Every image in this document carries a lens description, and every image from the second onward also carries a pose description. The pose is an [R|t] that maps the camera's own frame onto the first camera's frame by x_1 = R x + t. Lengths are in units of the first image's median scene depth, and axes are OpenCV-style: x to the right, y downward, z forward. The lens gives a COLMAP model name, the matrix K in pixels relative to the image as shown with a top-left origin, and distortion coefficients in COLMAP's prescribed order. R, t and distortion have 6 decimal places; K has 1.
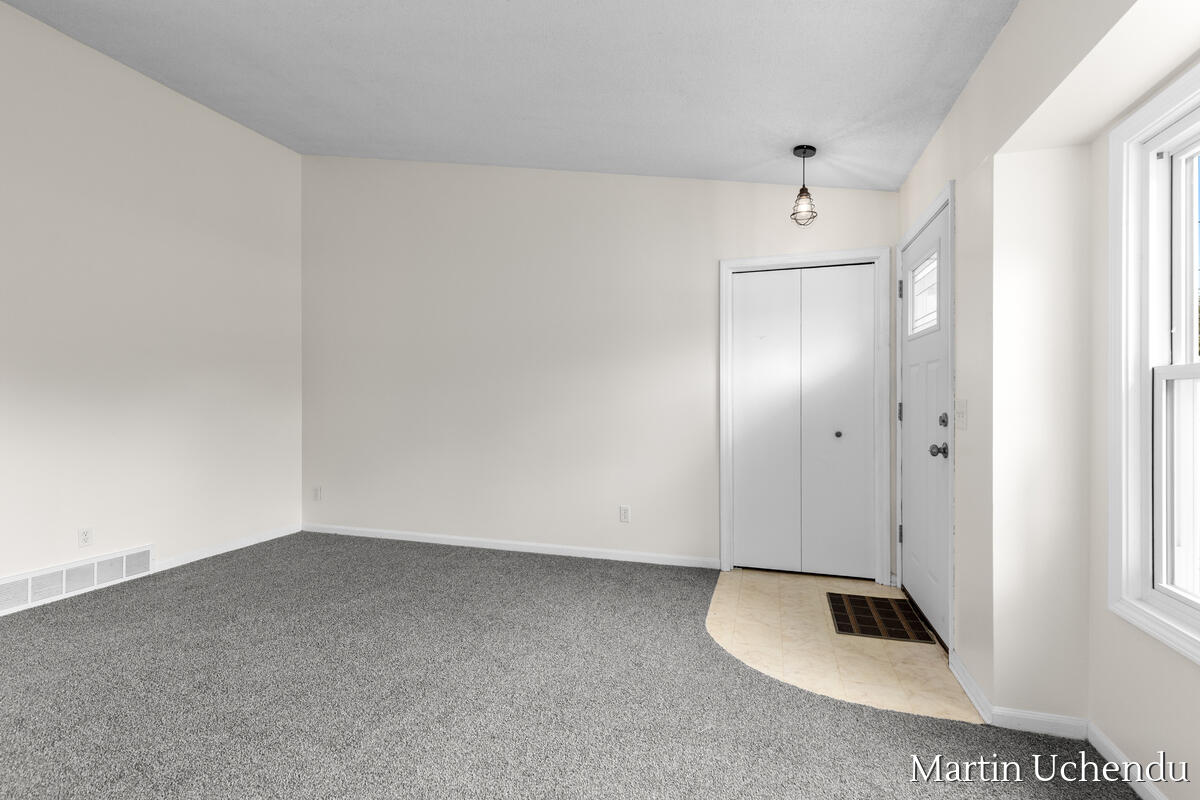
lens RADIAL K [[546.1, 0, 605.6], [0, 546.1, 398.7], [0, 0, 1]] dist [0.003750, -0.000573]
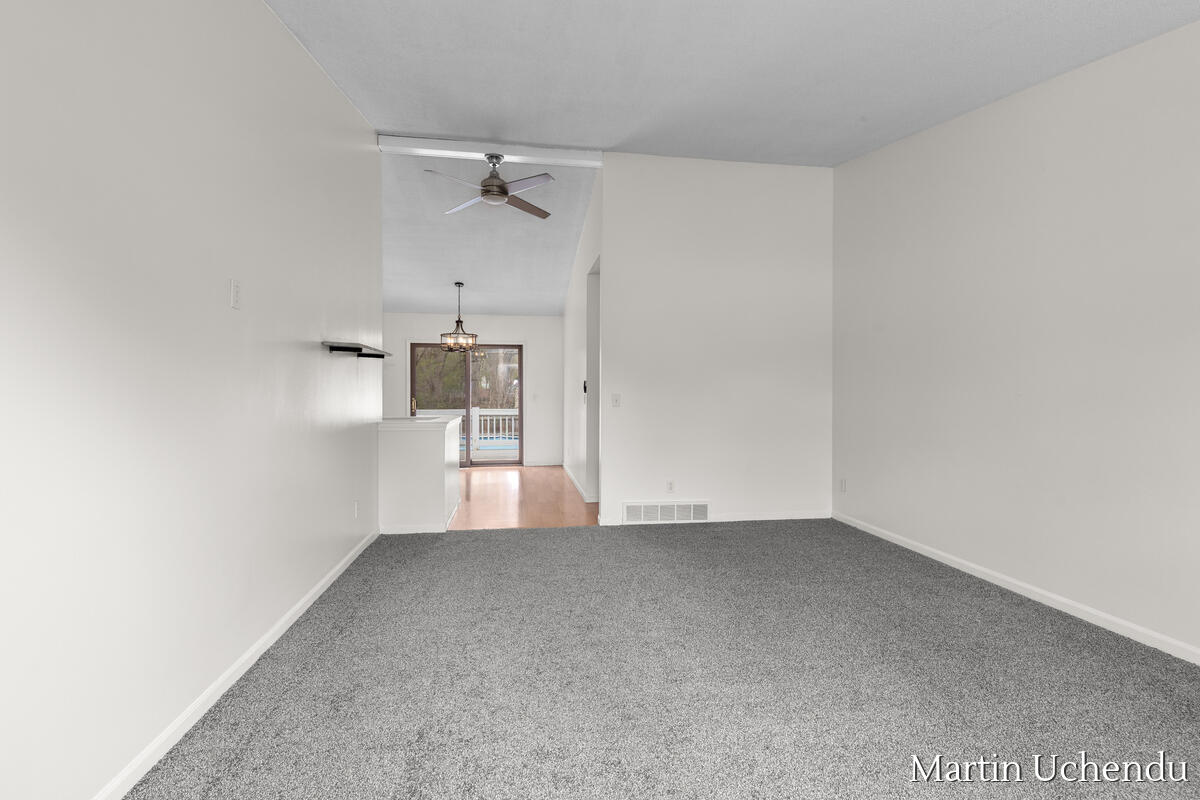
lens RADIAL K [[546.1, 0, 606.8], [0, 546.1, 395.0], [0, 0, 1]] dist [0.003750, -0.000573]
pose [[0.441079, 0.005473, -0.897452, 0.289287], [-0.008979, 0.999958, 0.001684, 0.003321], [0.897423, 0.007316, 0.441110, 0.179458]]
